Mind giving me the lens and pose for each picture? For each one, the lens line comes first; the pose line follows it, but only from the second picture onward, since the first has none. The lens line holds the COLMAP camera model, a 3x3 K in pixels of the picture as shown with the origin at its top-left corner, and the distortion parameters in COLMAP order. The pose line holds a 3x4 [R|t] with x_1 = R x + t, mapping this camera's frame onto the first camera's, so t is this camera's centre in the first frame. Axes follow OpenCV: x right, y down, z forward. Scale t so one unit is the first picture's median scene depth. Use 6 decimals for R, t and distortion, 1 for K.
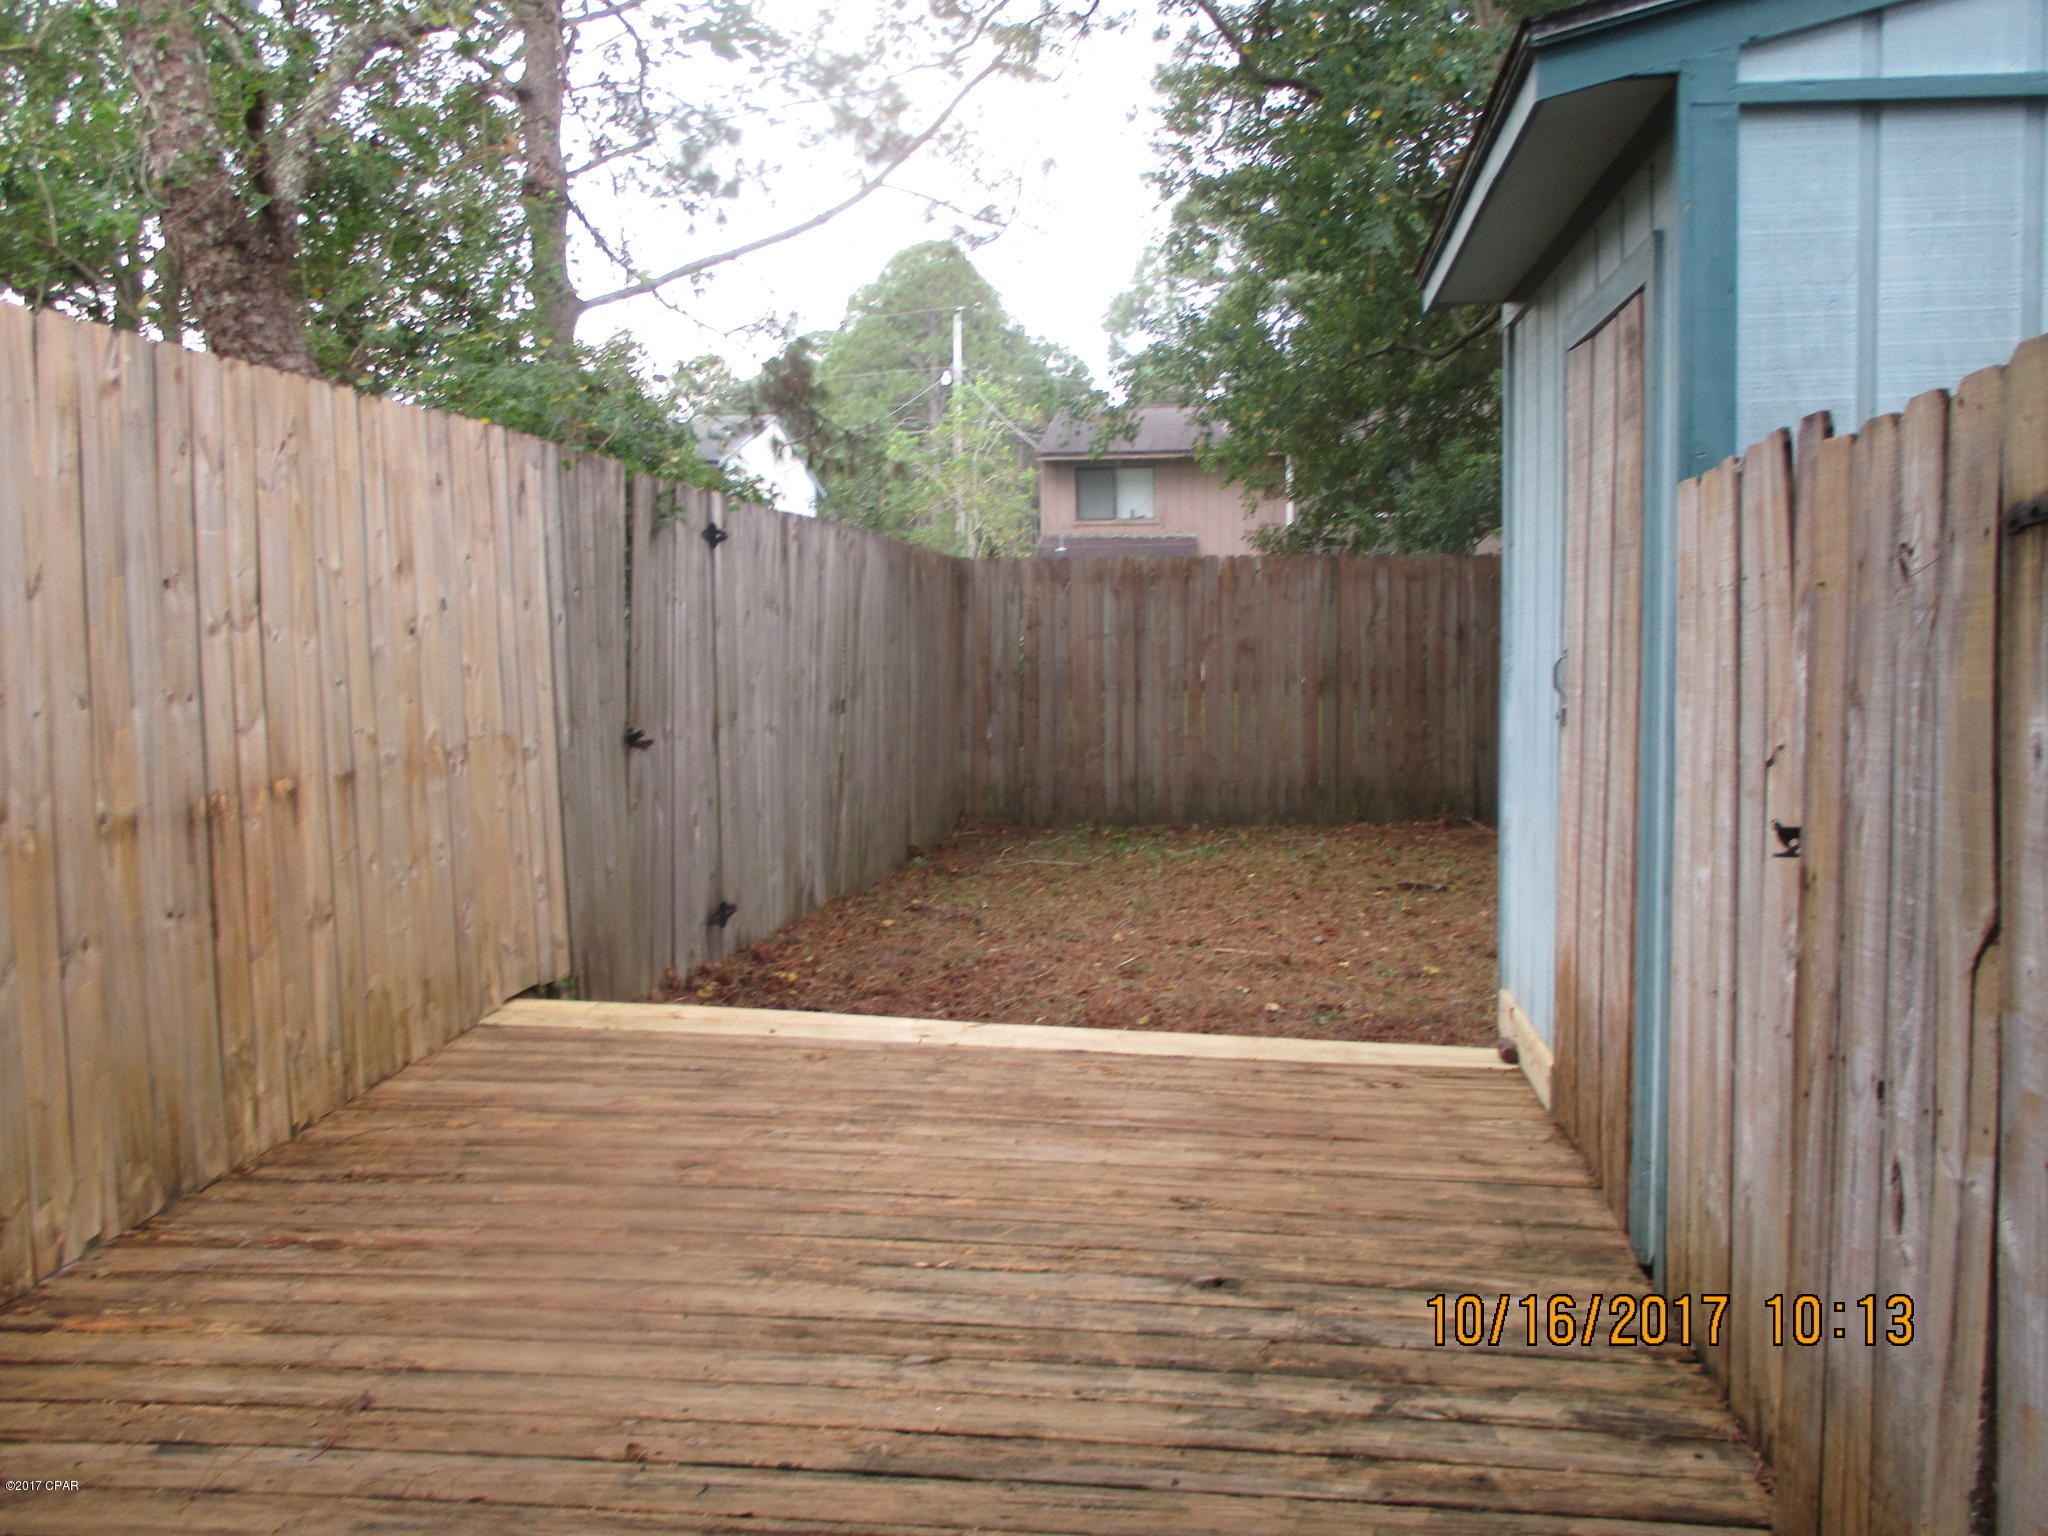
lens RADIAL K [[1733.3, 0, 1012.6], [0, 1733.3, 774.0], [0, 0, 1]] dist [-0.008487, 0.004896]
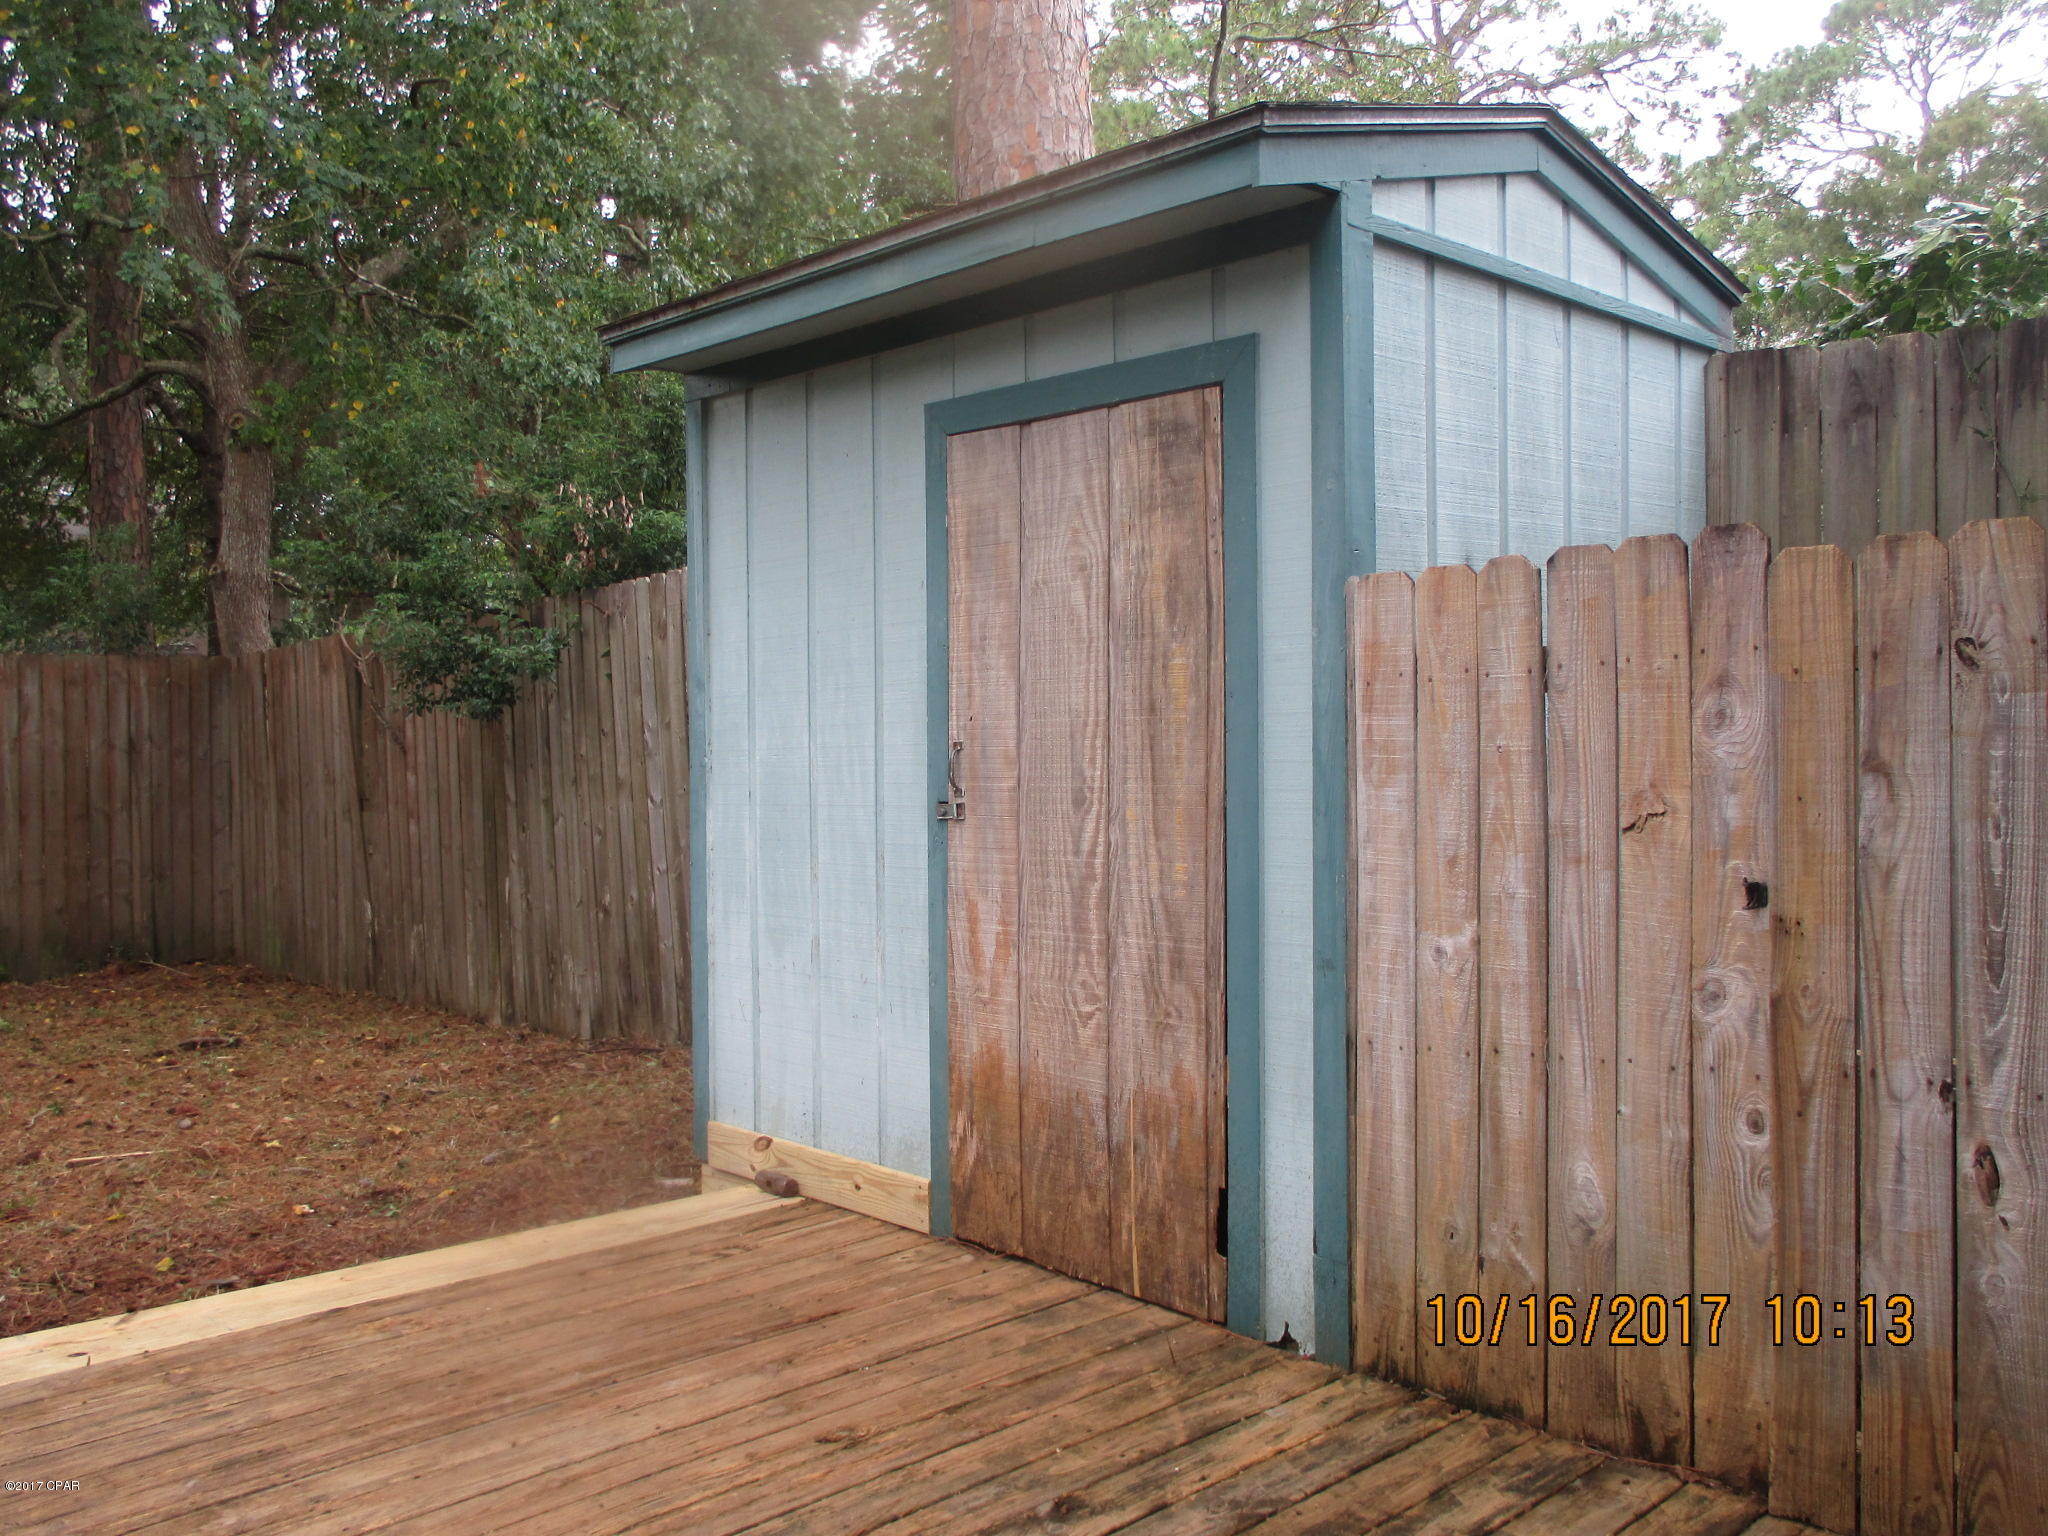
lens RADIAL K [[1733.3, 0, 1012.6], [0, 1733.3, 774.0], [0, 0, 1]] dist [-0.008487, 0.004896]
pose [[0.631617, -0.032107, 0.774616, -0.449868], [0.082768, 0.996224, -0.026197, -0.030405], [-0.770850, 0.080660, 0.631889, 0.400762]]
